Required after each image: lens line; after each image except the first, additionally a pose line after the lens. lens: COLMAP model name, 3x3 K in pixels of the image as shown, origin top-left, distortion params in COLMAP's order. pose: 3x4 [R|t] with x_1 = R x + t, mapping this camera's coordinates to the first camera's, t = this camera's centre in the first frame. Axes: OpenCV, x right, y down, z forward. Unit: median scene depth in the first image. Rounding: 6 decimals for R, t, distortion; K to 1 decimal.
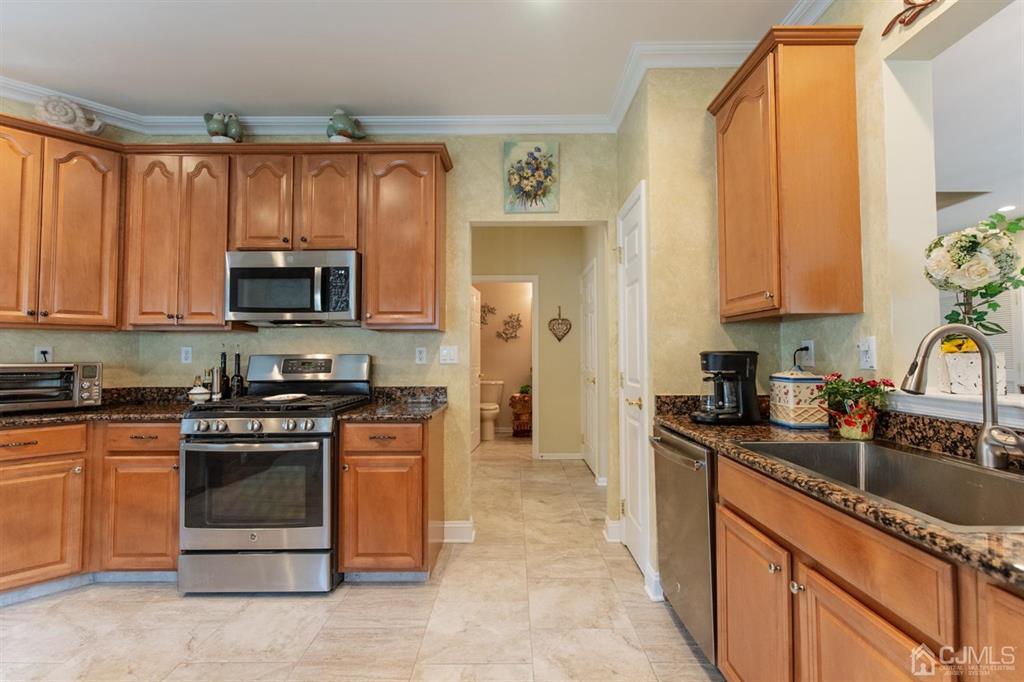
lens RADIAL K [[462.2, 0, 512.0], [0, 462.2, 341.0], [0, 0, 1]] dist [-0.000625, -0.000056]
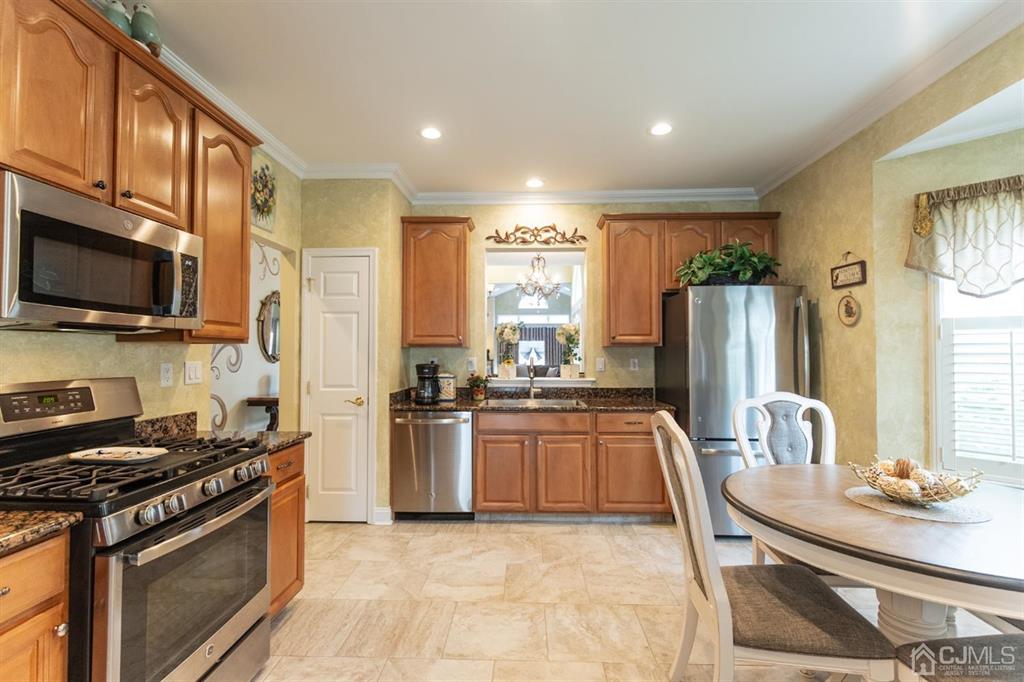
lens RADIAL K [[462.2, 0, 512.0], [0, 462.2, 341.0], [0, 0, 1]] dist [-0.000625, -0.000056]
pose [[0.034952, 0.028242, 0.998990, -0.951944], [-0.033017, 0.999088, -0.027089, -0.022345], [-0.998843, -0.032037, 0.035853, 0.419246]]
